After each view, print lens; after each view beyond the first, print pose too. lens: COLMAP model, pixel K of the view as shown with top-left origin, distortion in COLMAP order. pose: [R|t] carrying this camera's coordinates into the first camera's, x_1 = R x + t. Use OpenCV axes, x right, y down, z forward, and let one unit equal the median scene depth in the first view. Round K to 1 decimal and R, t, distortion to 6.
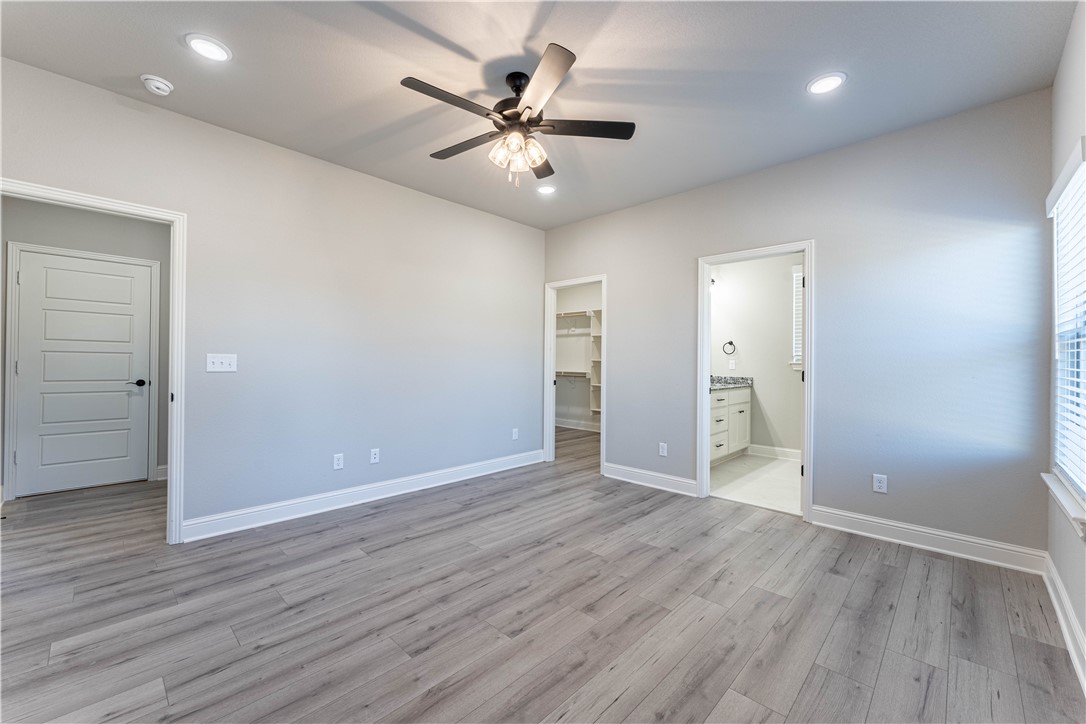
lens RADIAL K [[434.4, 0, 539.8], [0, 434.4, 358.9], [0, 0, 1]] dist [0.000948, 0.000019]
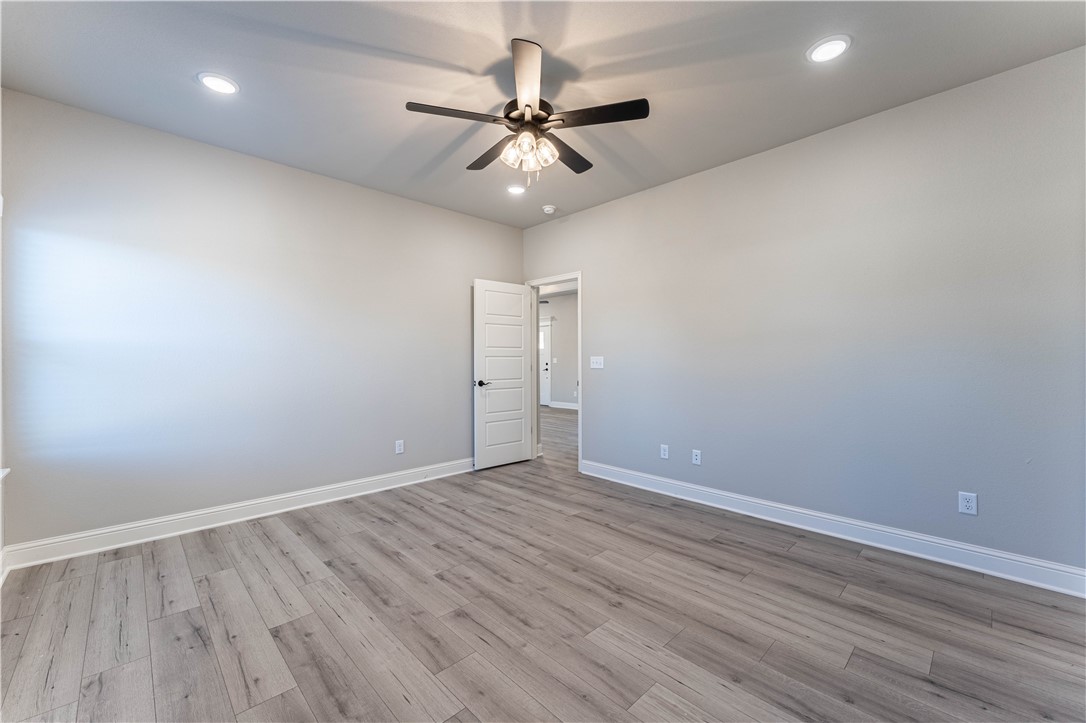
lens RADIAL K [[434.4, 0, 546.3], [0, 434.4, 364.1], [0, 0, 1]] dist [0.000948, 0.000019]
pose [[-0.029663, 0.002038, -0.999558, 0.871706], [0.009126, 0.999957, 0.001768, 0.011781], [0.999518, -0.009070, -0.029680, 0.989084]]
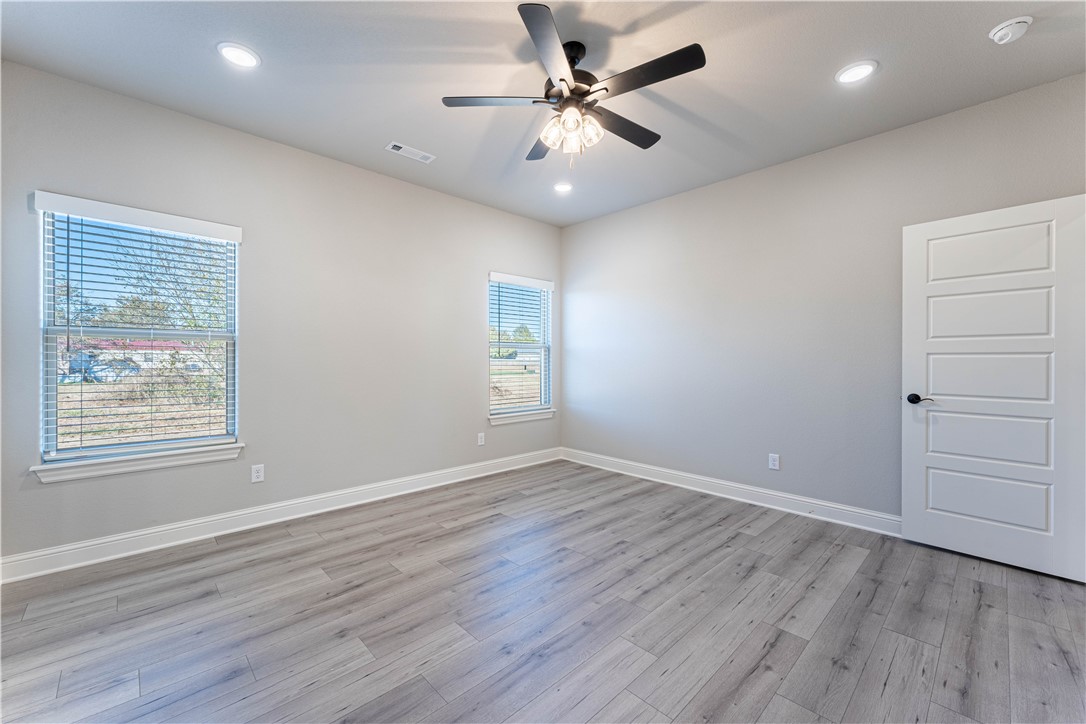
lens RADIAL K [[434.4, 0, 538.2], [0, 434.4, 363.0], [0, 0, 1]] dist [0.000948, 0.000019]
pose [[-0.999046, -0.010680, 0.042354, -0.022644], [-0.010523, 0.999937, 0.003917, 0.009931], [-0.042393, 0.003467, -0.999095, 1.776088]]
